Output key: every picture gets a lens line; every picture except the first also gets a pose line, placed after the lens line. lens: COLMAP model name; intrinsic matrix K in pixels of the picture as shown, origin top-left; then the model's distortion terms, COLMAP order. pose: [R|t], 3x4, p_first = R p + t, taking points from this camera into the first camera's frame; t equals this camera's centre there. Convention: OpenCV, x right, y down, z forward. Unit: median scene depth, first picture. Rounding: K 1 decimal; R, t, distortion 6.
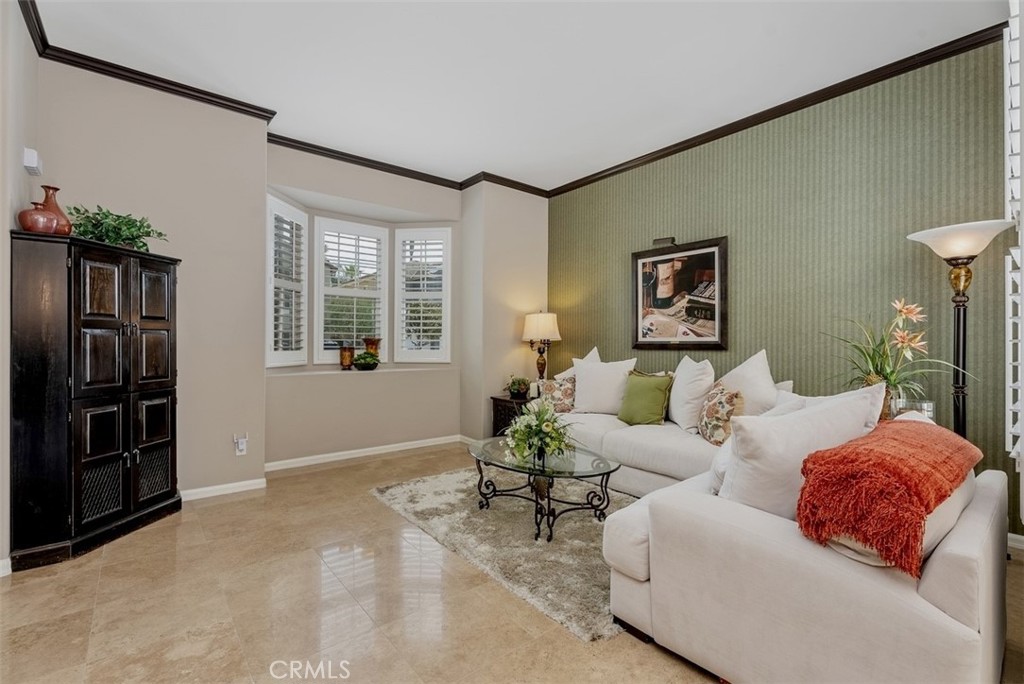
lens RADIAL K [[462.2, 0, 508.8], [0, 462.2, 343.1], [0, 0, 1]] dist [0.001143, 0.000533]
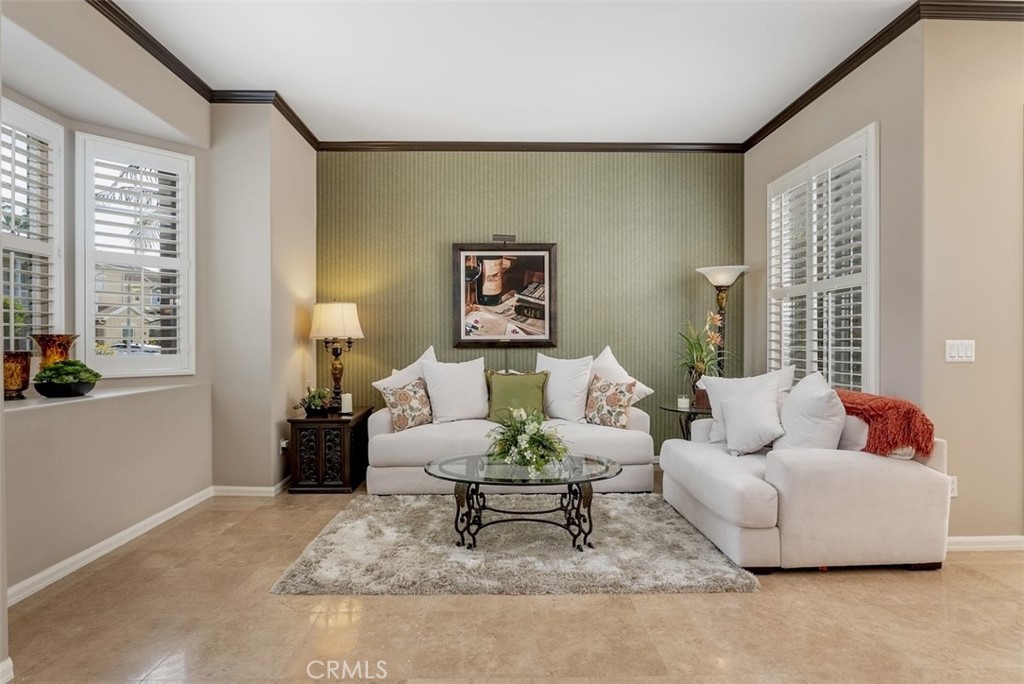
lens RADIAL K [[532.1, 0, 509.8], [0, 532.1, 345.4], [0, 0, 1]] dist [-0.024777, 0.000089]
pose [[0.605802, -0.011447, 0.795533, -0.552202], [0.004269, 0.999929, 0.011137, -0.003413], [-0.795604, -0.003351, 0.605807, 0.293539]]
